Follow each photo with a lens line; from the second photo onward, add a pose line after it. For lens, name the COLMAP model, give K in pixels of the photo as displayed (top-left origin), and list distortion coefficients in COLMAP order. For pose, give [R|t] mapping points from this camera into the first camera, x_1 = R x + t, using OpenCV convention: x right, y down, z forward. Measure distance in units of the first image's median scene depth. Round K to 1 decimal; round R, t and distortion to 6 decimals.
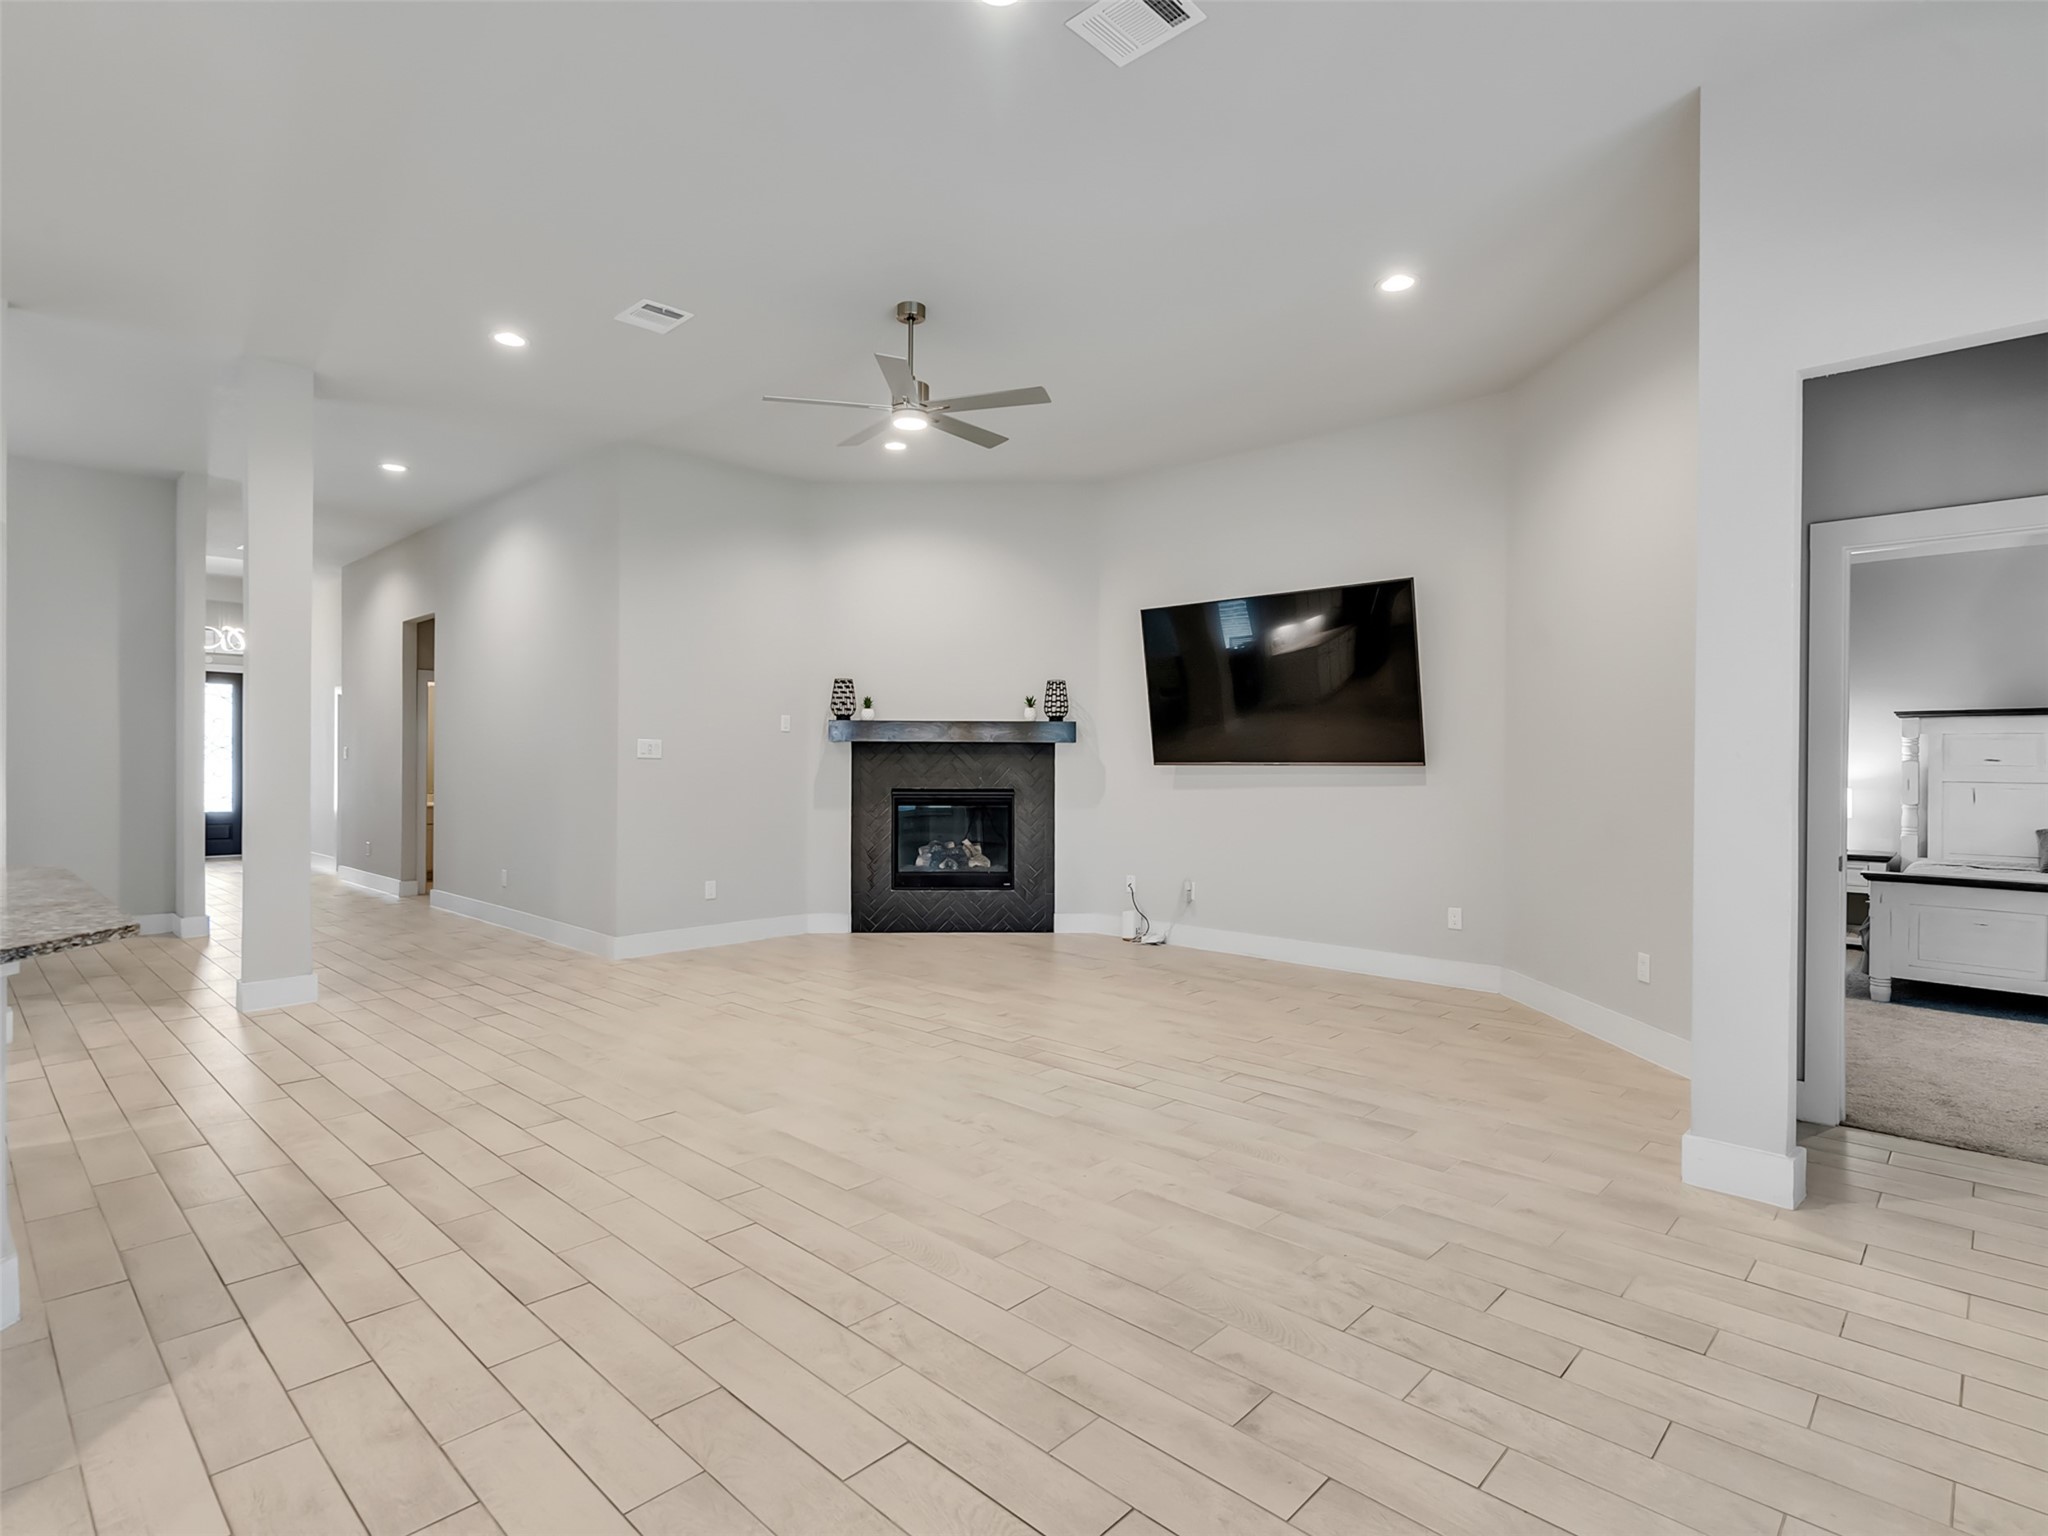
lens RADIAL K [[1046.8, 0, 1005.6], [0, 1046.8, 761.6], [0, 0, 1]] dist [-0.006570, 0.004189]
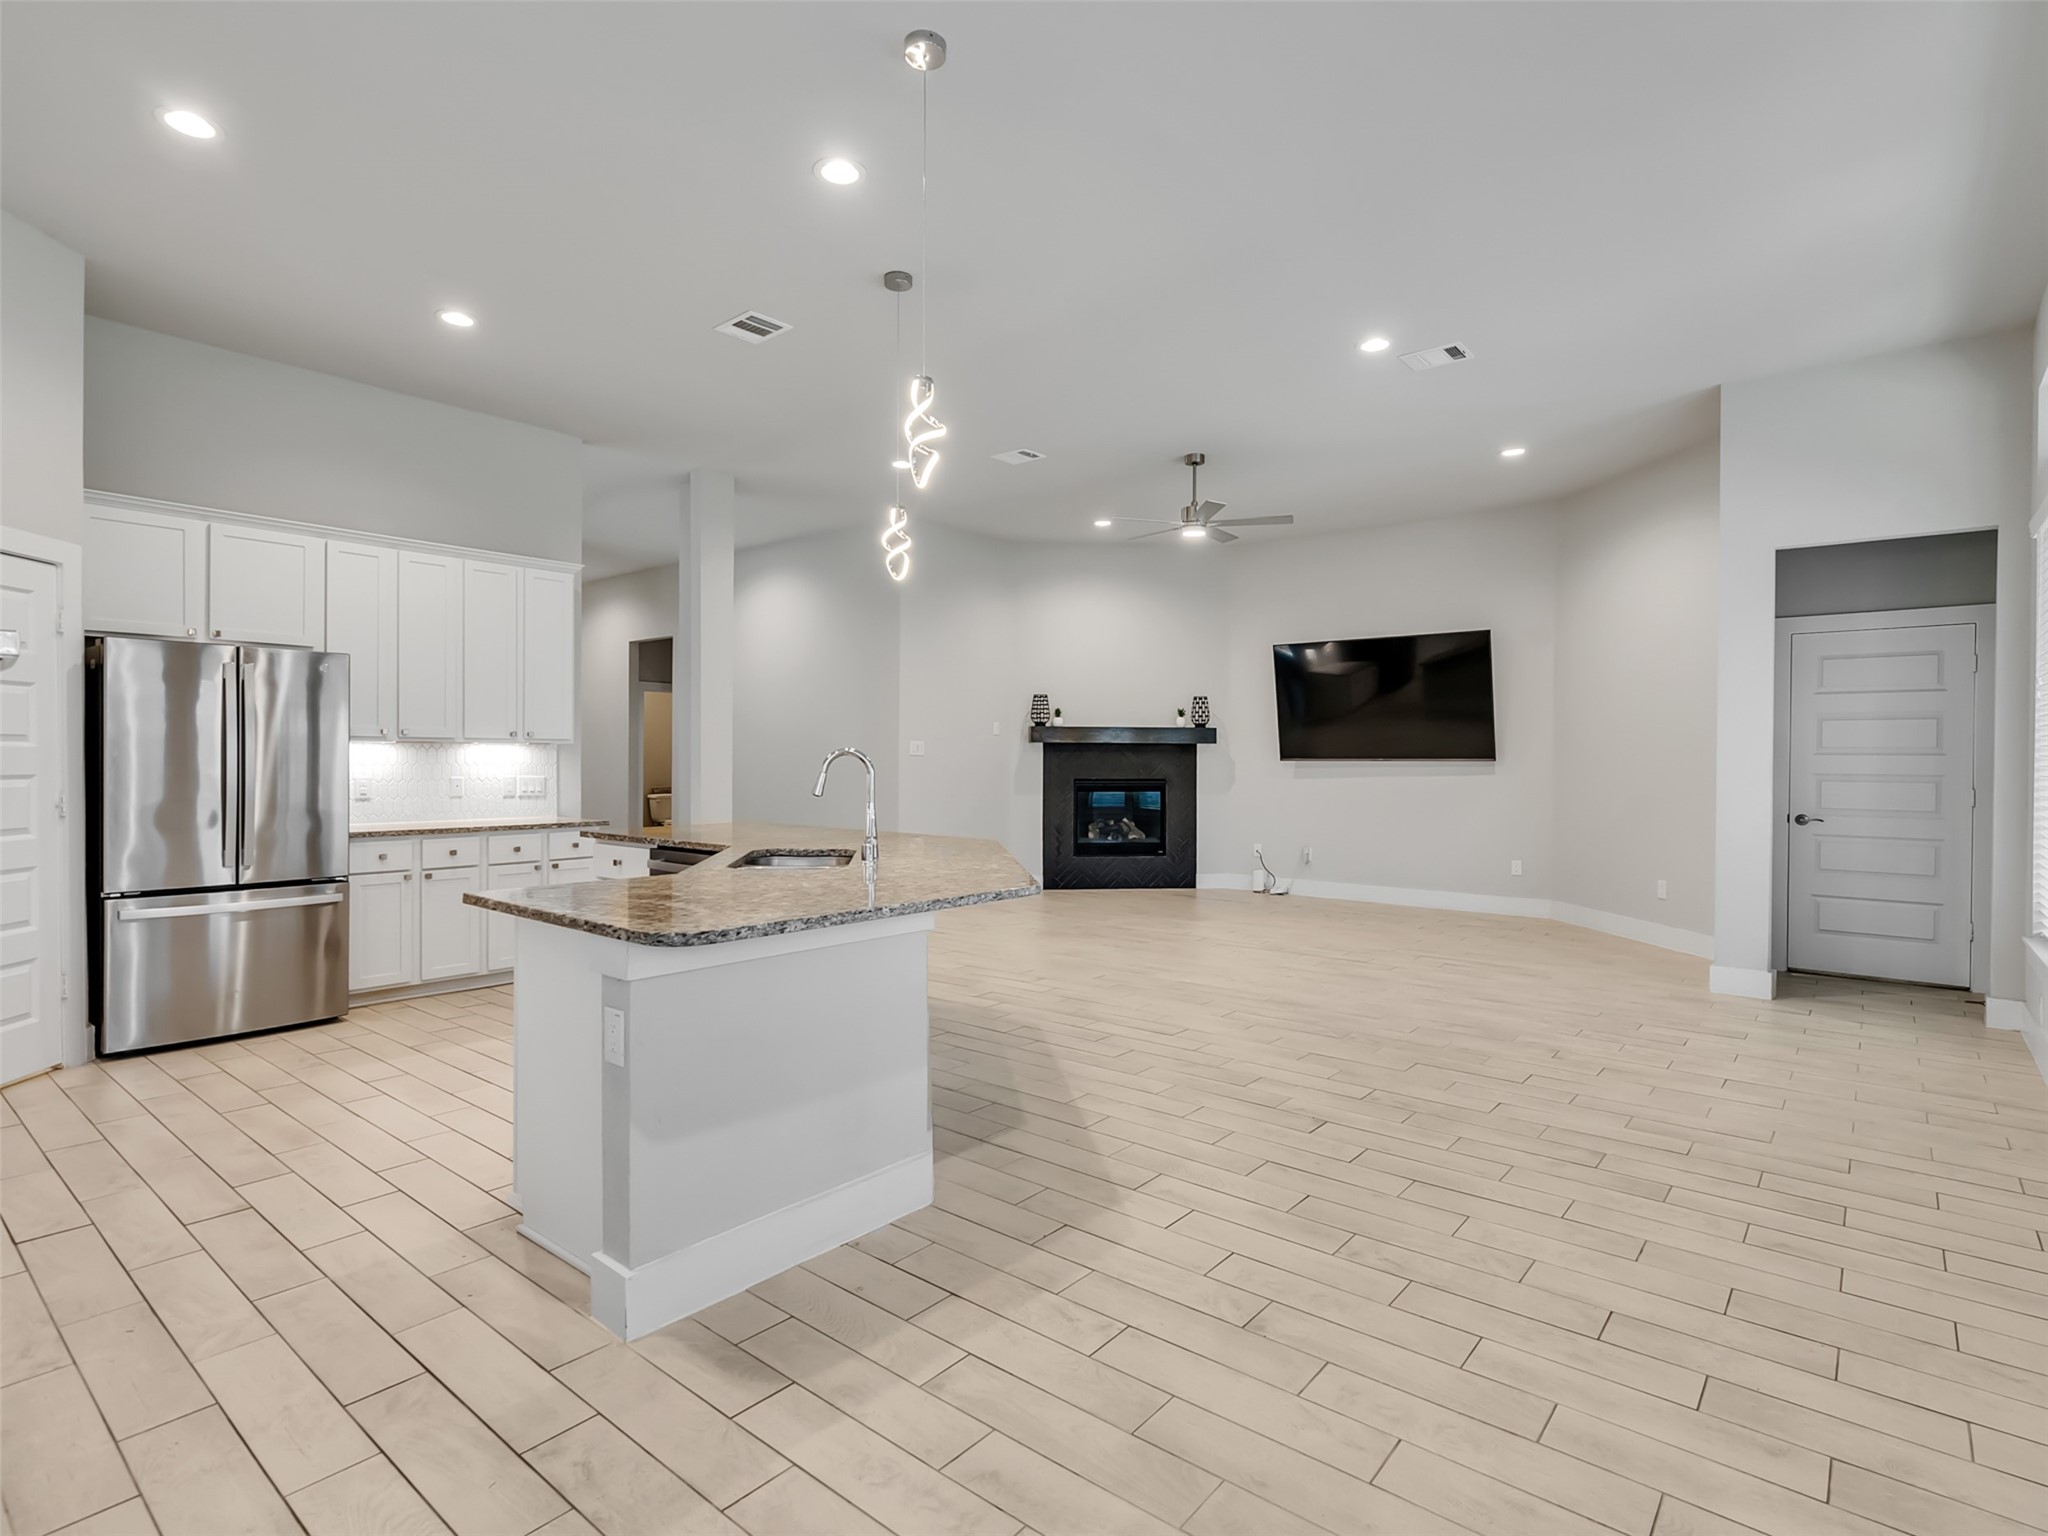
lens RADIAL K [[1046.8, 0, 1004.2], [0, 1046.8, 761.7], [0, 0, 1]] dist [-0.006570, 0.004189]
pose [[0.997801, 0.000048, 0.066274, -0.286247], [-0.000345, 0.999990, 0.004472, -0.001108], [-0.066274, -0.004486, 0.997791, -0.298643]]
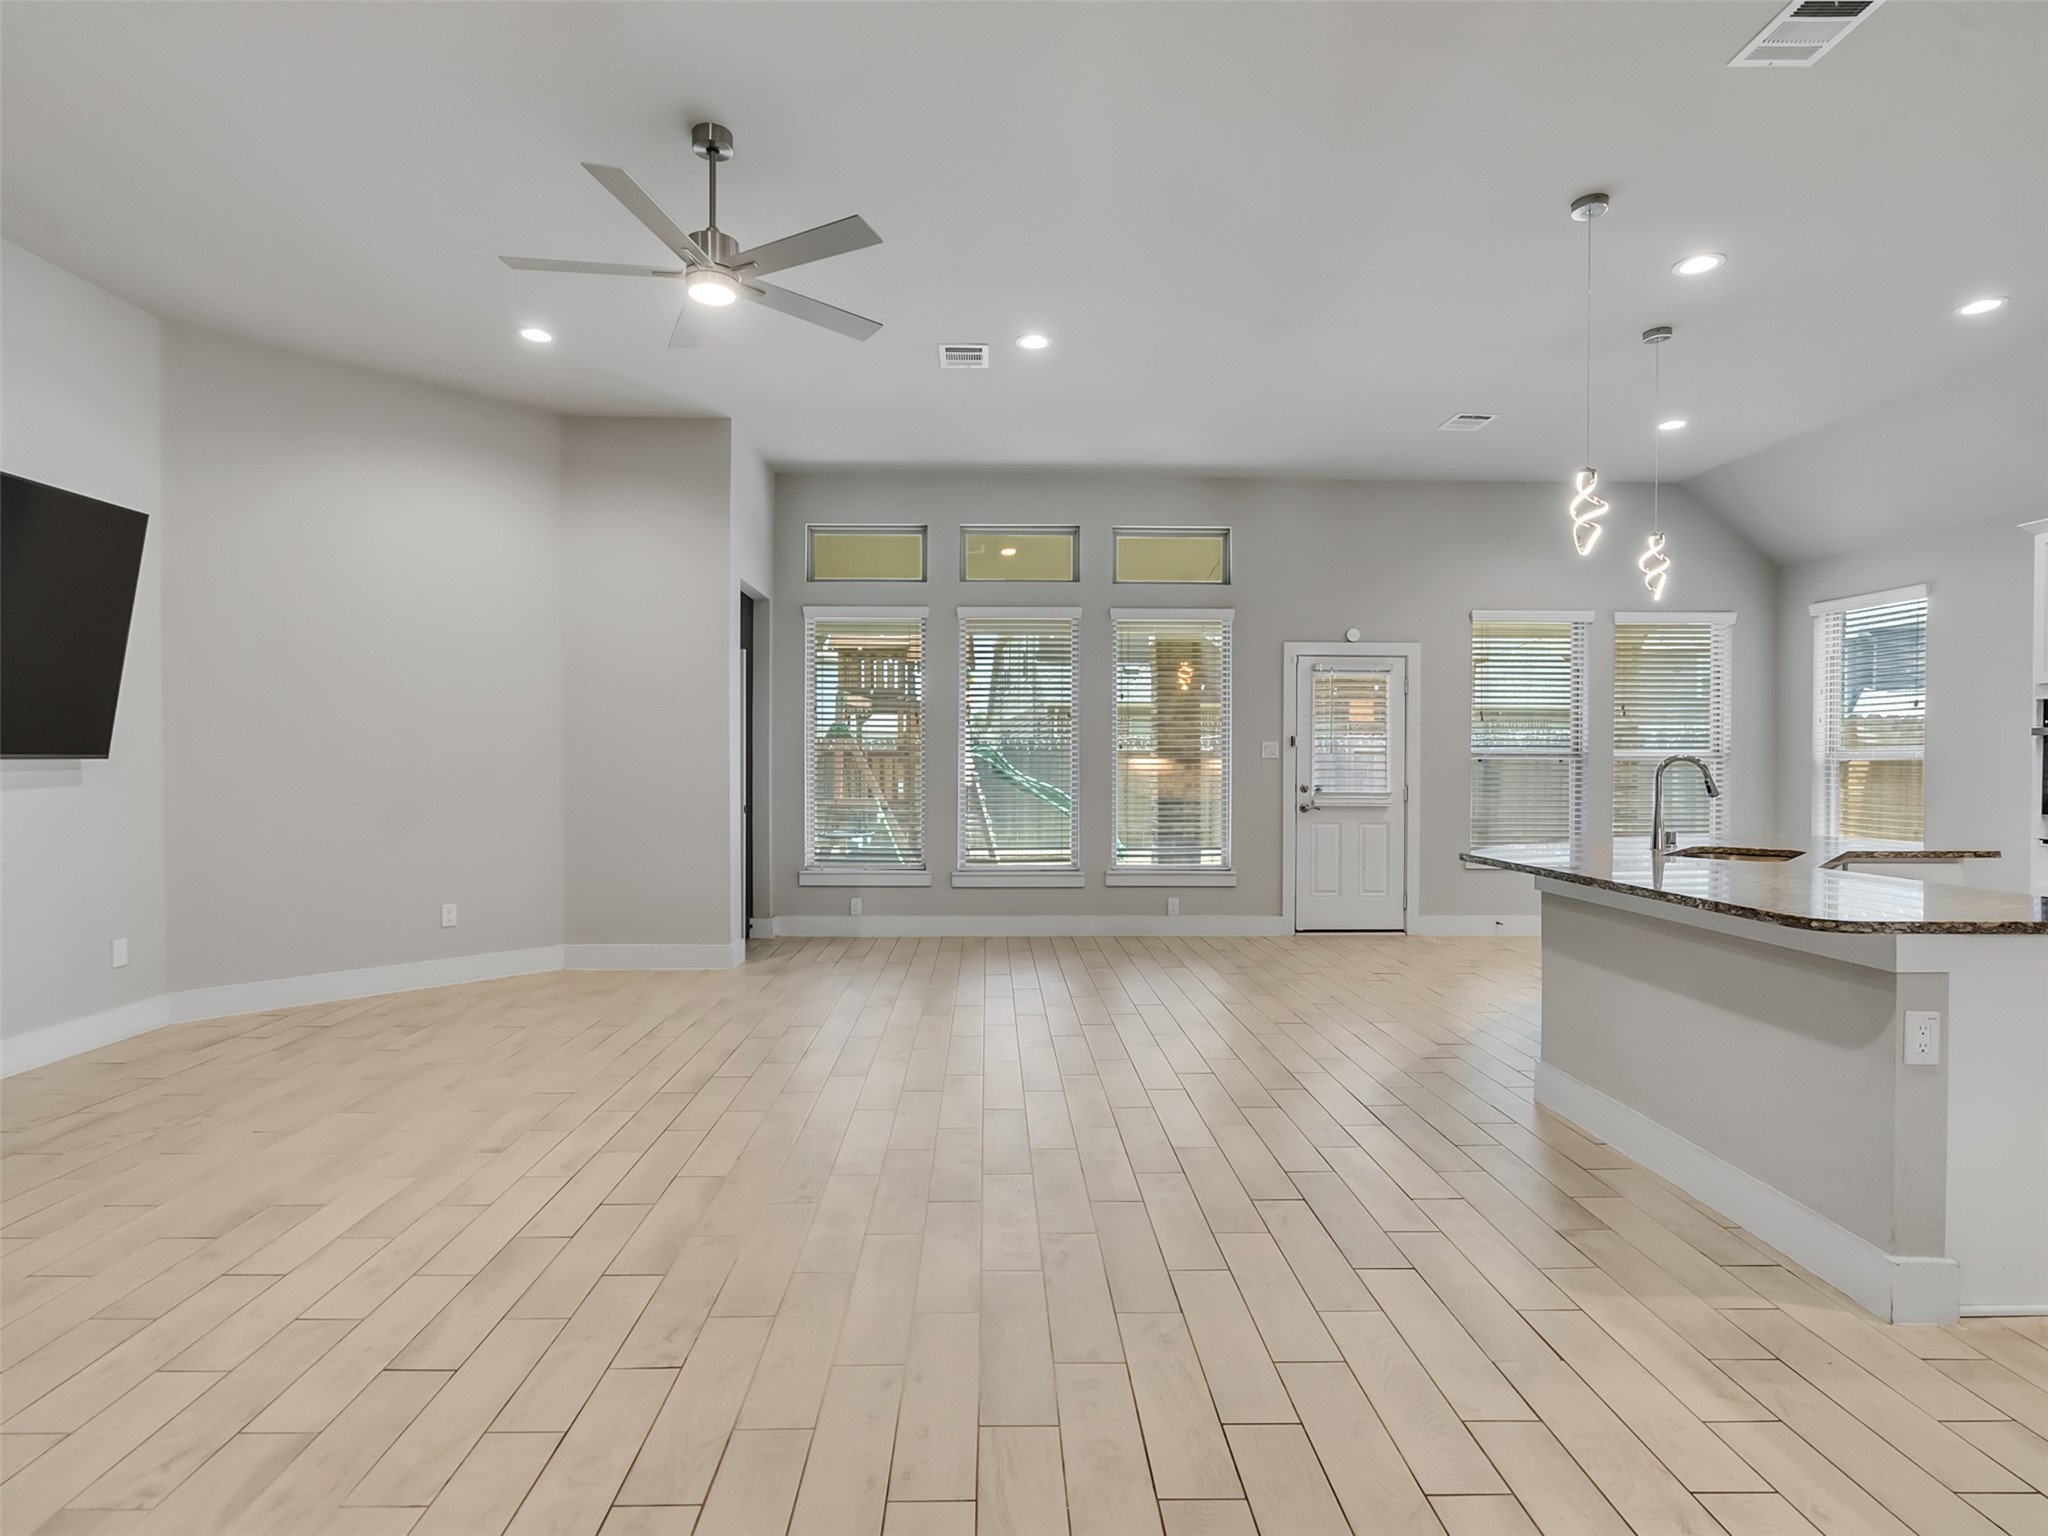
lens RADIAL K [[1046.8, 0, 1008.0], [0, 1046.8, 767.8], [0, 0, 1]] dist [-0.006570, 0.004189]
pose [[-0.706475, -0.011740, 0.707641, -0.465532], [-0.007072, 0.999930, 0.009528, -0.000804], [-0.707703, 0.001726, -0.706508, 0.846768]]
